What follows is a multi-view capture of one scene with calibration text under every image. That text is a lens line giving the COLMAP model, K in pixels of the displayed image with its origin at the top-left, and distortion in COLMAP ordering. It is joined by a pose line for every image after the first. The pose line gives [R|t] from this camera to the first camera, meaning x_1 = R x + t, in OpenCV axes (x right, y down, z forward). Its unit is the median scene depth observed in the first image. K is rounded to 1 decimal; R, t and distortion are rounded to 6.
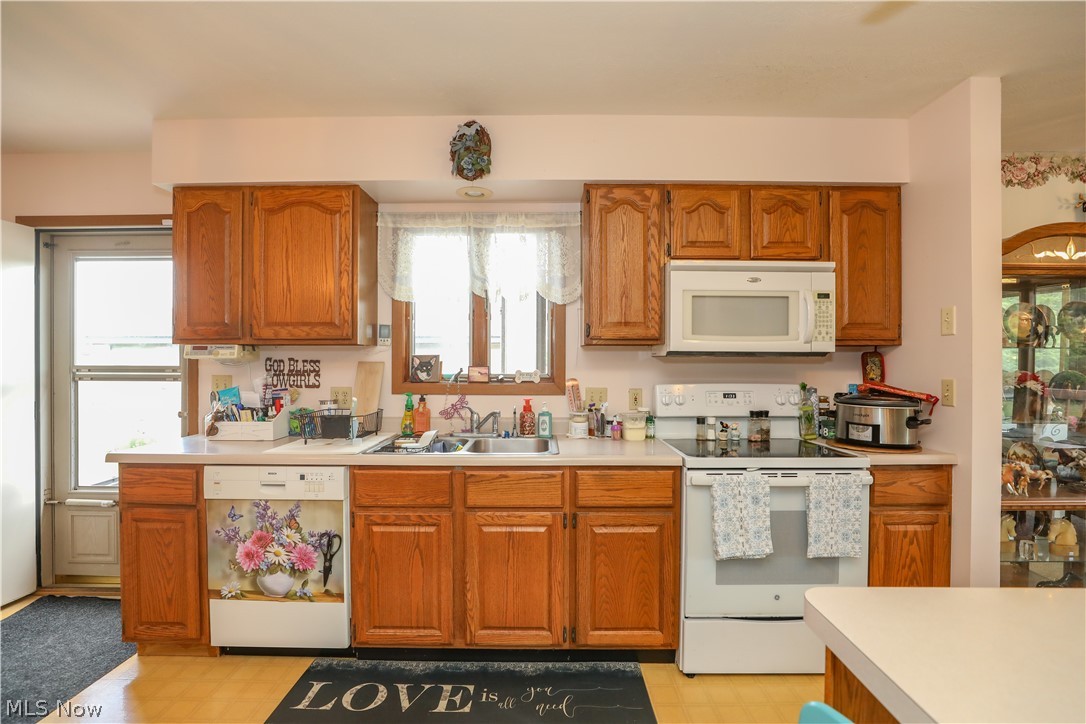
lens RADIAL K [[505.7, 0, 543.0], [0, 505.7, 362.0], [0, 0, 1]] dist [-0.050785, 0.021563]
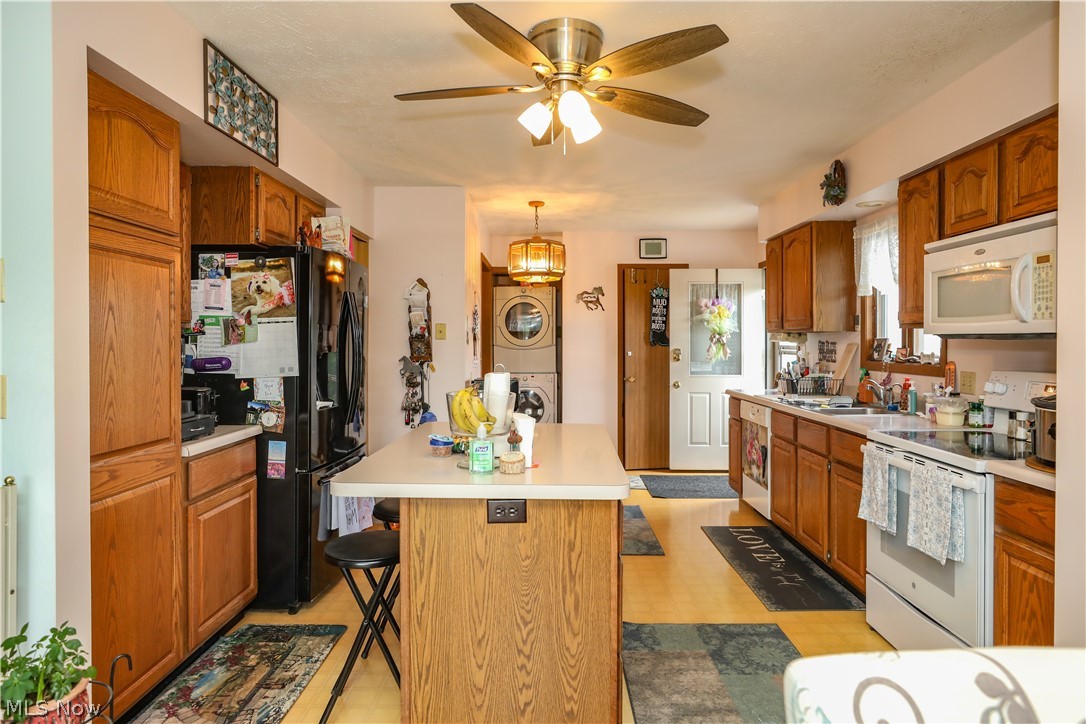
lens RADIAL K [[629.1, 0, 566.0], [0, 629.1, 349.0], [0, 0, 1]] dist [-0.005725, -0.000179]
pose [[0.035536, 0.012238, -0.999293, 1.463351], [0.000072, 0.999925, 0.012249, -0.007559], [0.999368, -0.000507, 0.035532, 0.232903]]
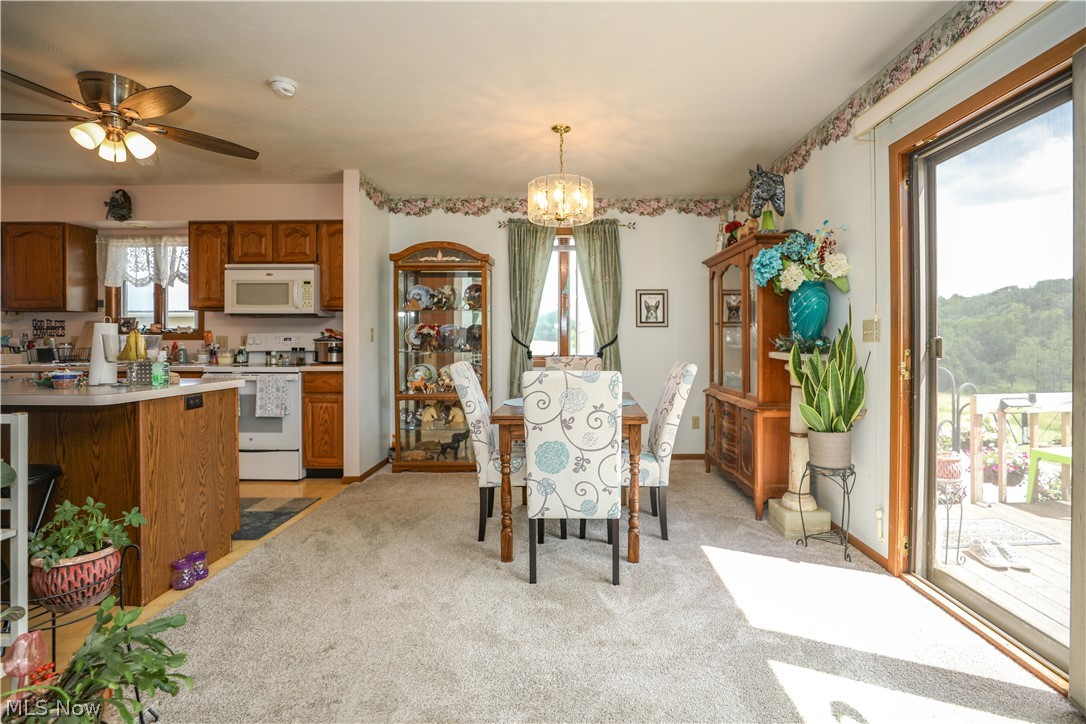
lens RADIAL K [[491.1, 0, 542.7], [0, 491.1, 338.3], [0, 0, 1]] dist [-0.001987, 0.000087]
pose [[0.999957, -0.003241, -0.008647, 1.414455], [0.003249, 0.999994, 0.000916, 0.071301], [0.008644, -0.000944, 0.999962, -0.783757]]
